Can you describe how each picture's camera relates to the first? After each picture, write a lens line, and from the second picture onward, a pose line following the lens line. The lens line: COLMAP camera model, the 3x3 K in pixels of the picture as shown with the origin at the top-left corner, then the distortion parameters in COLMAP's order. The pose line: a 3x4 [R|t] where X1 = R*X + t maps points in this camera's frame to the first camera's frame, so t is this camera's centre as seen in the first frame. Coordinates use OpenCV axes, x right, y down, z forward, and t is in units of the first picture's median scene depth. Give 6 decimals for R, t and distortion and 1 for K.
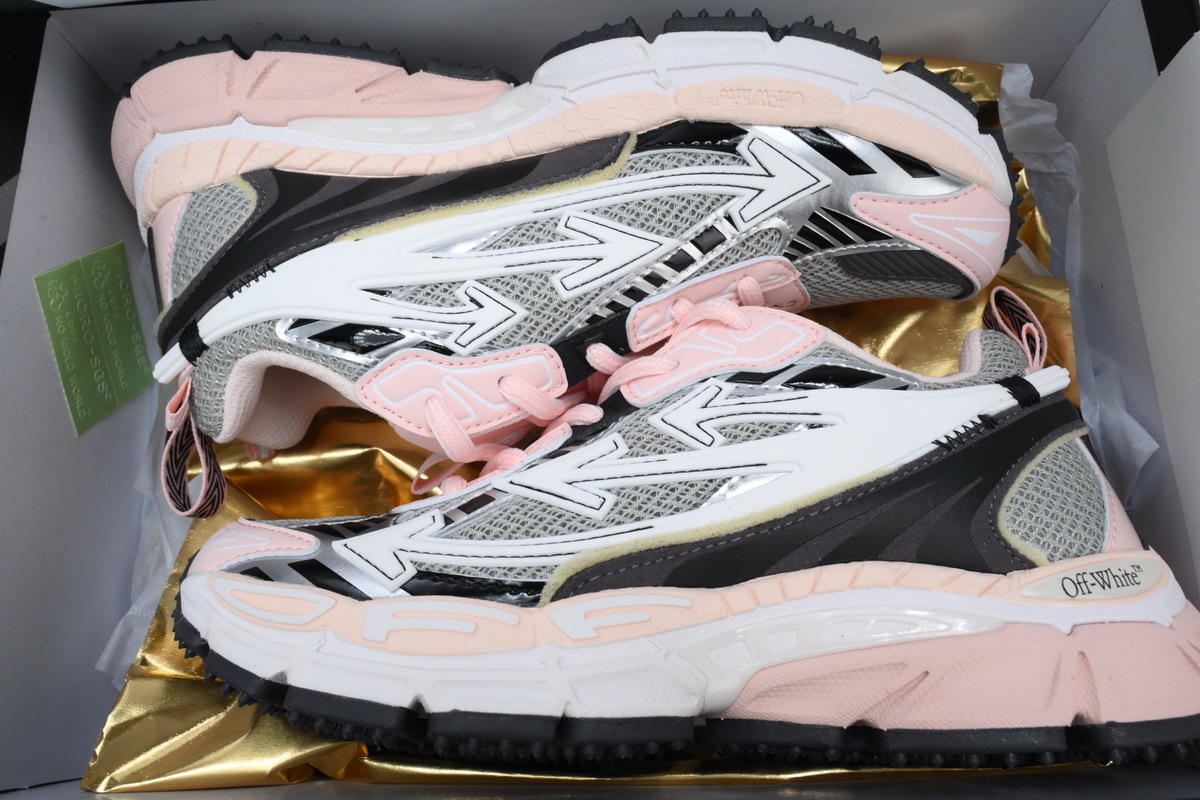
lens RADIAL K [[942.1, 0, 600.0], [0, 942.1, 400.0], [0, 0, 1]] dist [0.000470, 0.006110]
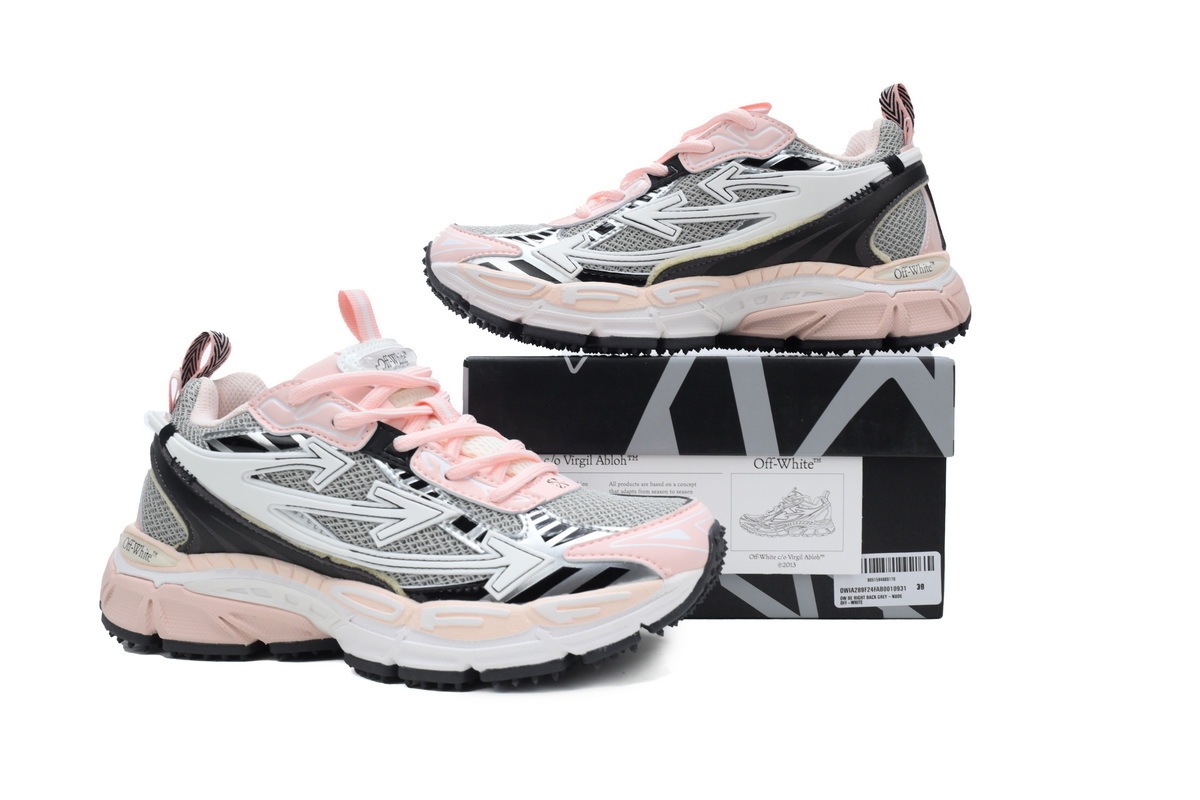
lens RADIAL K [[1076.0, 0, 600.0], [0, 1076.0, 400.0], [0, 0, 1]] dist [-0.009494, -0.001169]
pose [[0.995468, -0.019452, 0.093085, -0.367624], [-0.024311, 0.894275, 0.446858, -0.575030], [-0.091936, -0.447096, 0.889749, -1.129854]]
